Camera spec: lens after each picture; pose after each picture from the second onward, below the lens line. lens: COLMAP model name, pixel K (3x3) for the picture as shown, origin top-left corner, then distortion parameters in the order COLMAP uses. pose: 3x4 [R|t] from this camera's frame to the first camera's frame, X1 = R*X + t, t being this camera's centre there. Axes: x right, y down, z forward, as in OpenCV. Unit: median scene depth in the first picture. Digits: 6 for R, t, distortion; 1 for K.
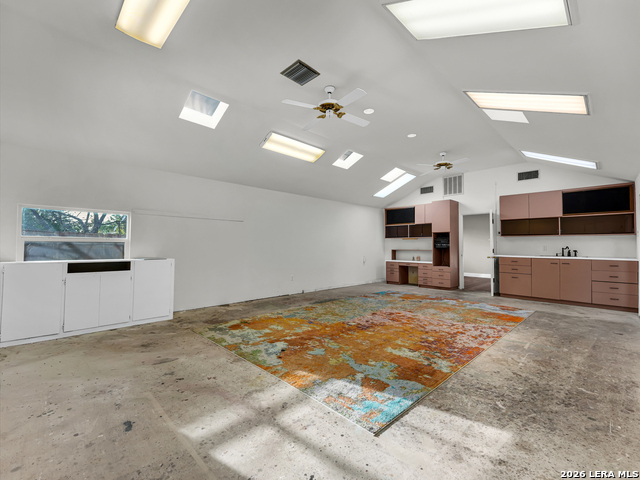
lens RADIAL K [[287.8, 0, 320.2], [0, 287.8, 240.7], [0, 0, 1]] dist [0.005288, 0.000113]
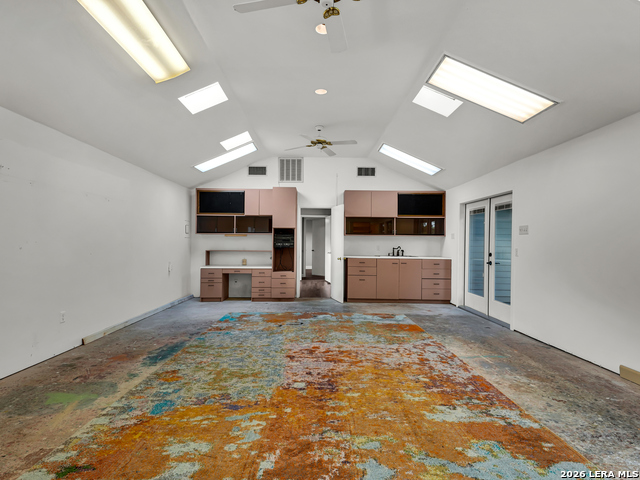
lens RADIAL K [[357.4, 0, 318.5], [0, 357.4, 239.7], [0, 0, 1]] dist [0.042528, -0.008681]
pose [[0.692773, 0.008902, 0.721100, -0.260411], [-0.018919, 0.999804, 0.005834, -0.006462], [-0.720907, -0.017684, 0.692806, 0.320113]]
